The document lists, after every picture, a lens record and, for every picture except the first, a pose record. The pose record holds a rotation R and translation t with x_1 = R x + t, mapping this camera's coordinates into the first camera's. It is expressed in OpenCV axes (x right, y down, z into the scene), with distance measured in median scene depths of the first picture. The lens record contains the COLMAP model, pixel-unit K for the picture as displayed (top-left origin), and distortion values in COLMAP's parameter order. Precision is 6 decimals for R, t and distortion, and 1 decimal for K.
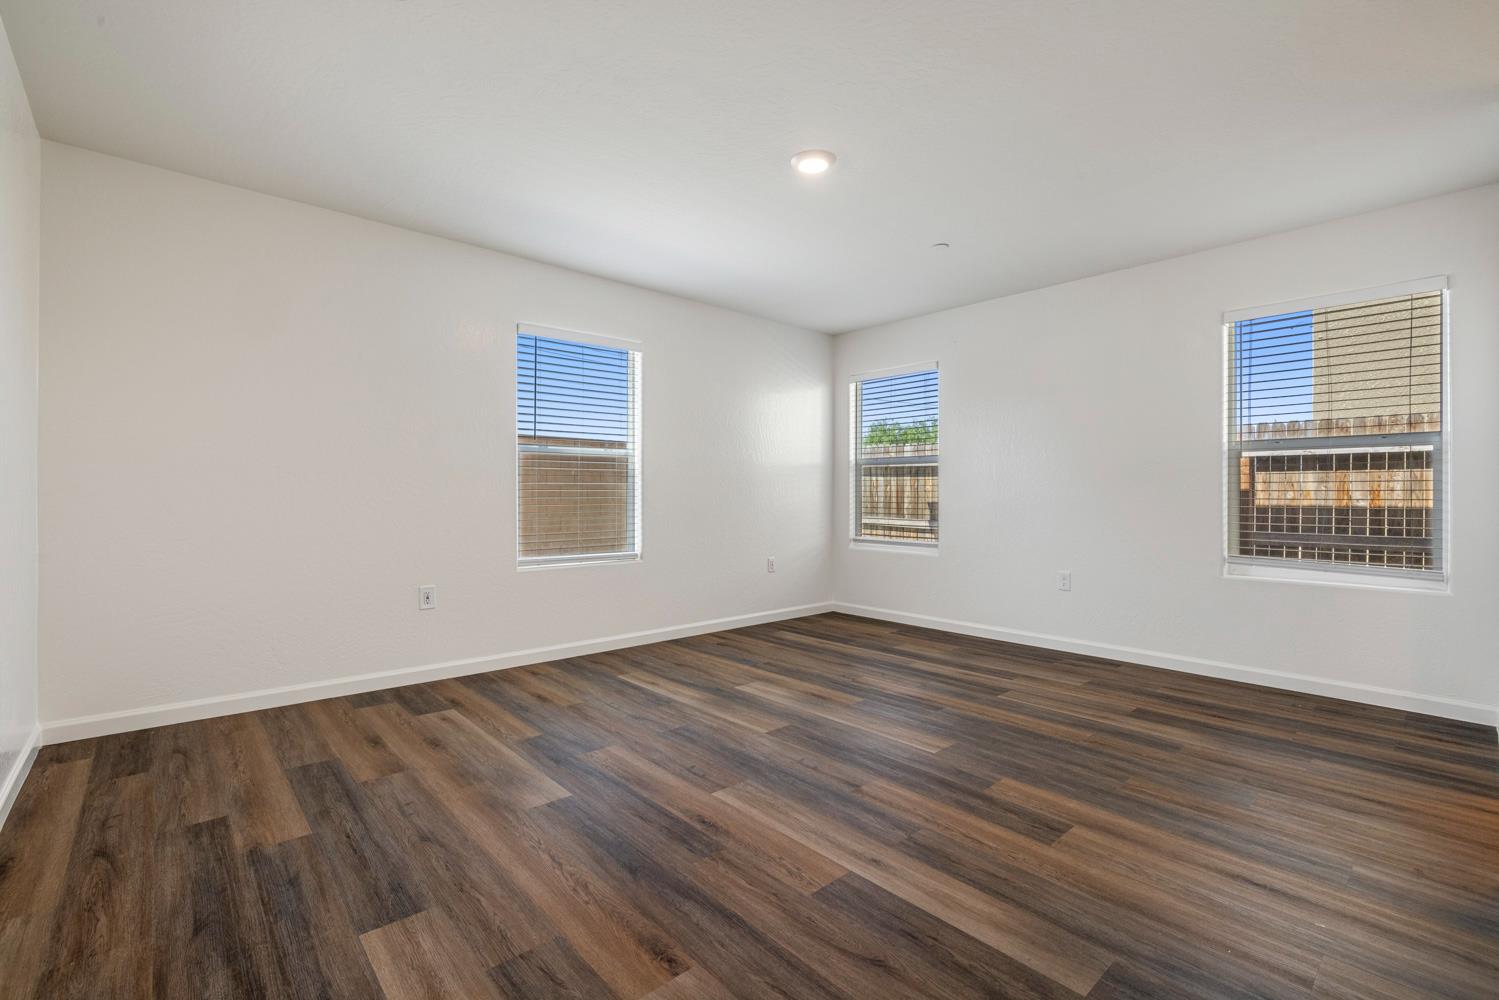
lens RADIAL K [[667.3, 0, 749.3], [0, 667.3, 496.5], [0, 0, 1]] dist [-0.005119, -0.000309]
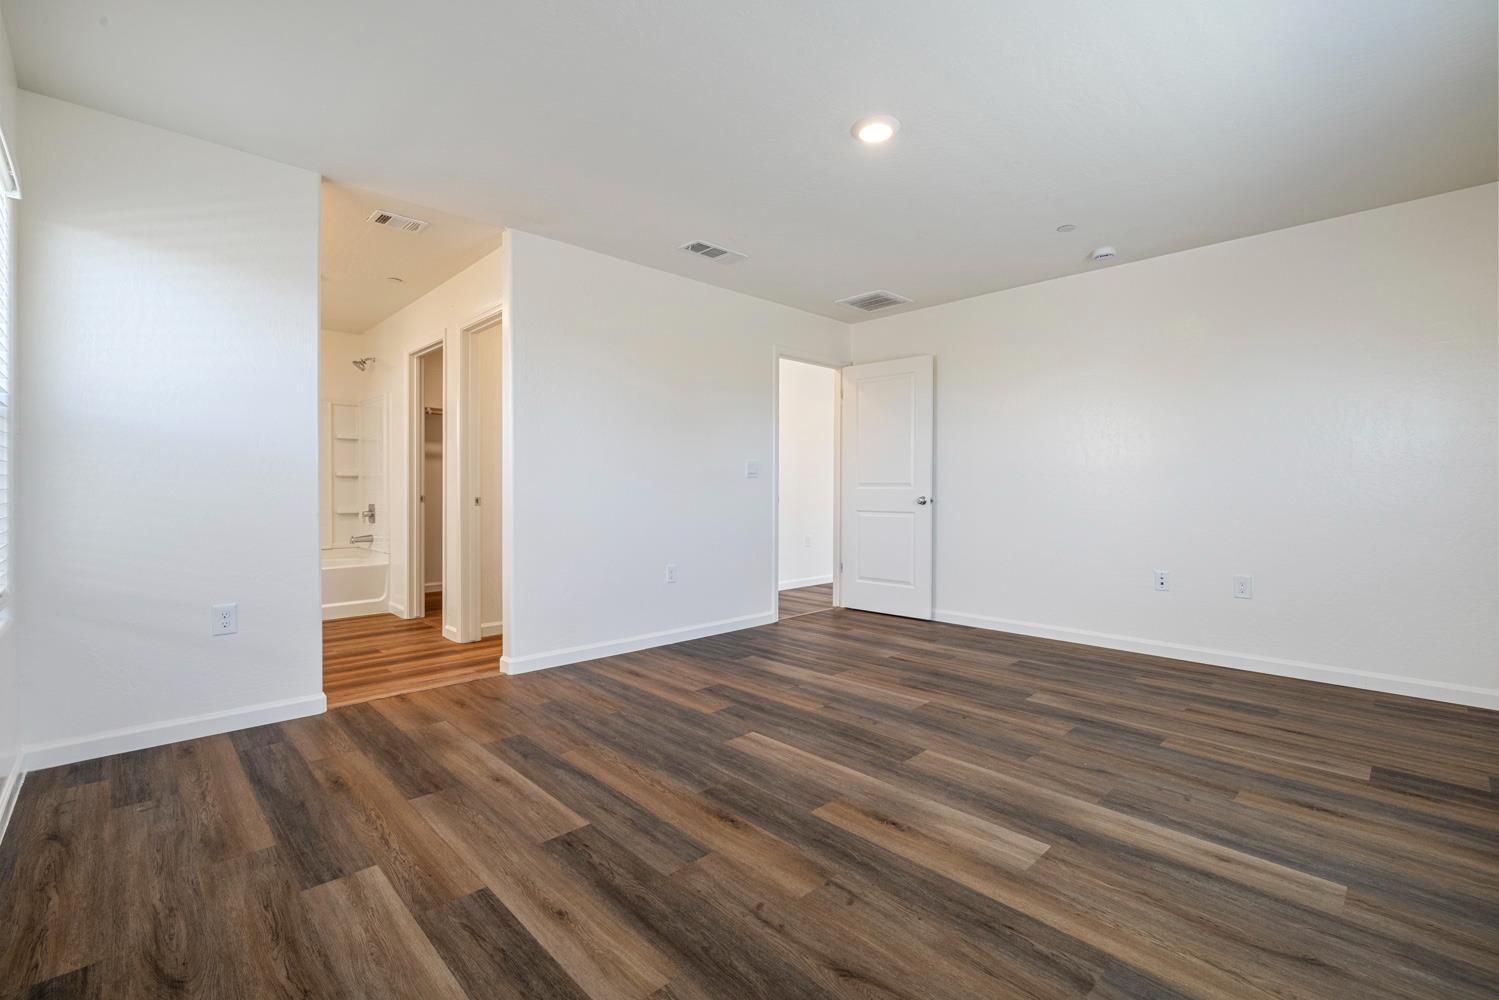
lens RADIAL K [[667.3, 0, 749.8], [0, 667.3, 495.6], [0, 0, 1]] dist [-0.005119, -0.000309]
pose [[-0.999403, -0.005101, -0.034166, 0.295857], [-0.005393, 0.999950, 0.008466, 0.002298], [0.034121, 0.008646, -0.999380, 1.892914]]
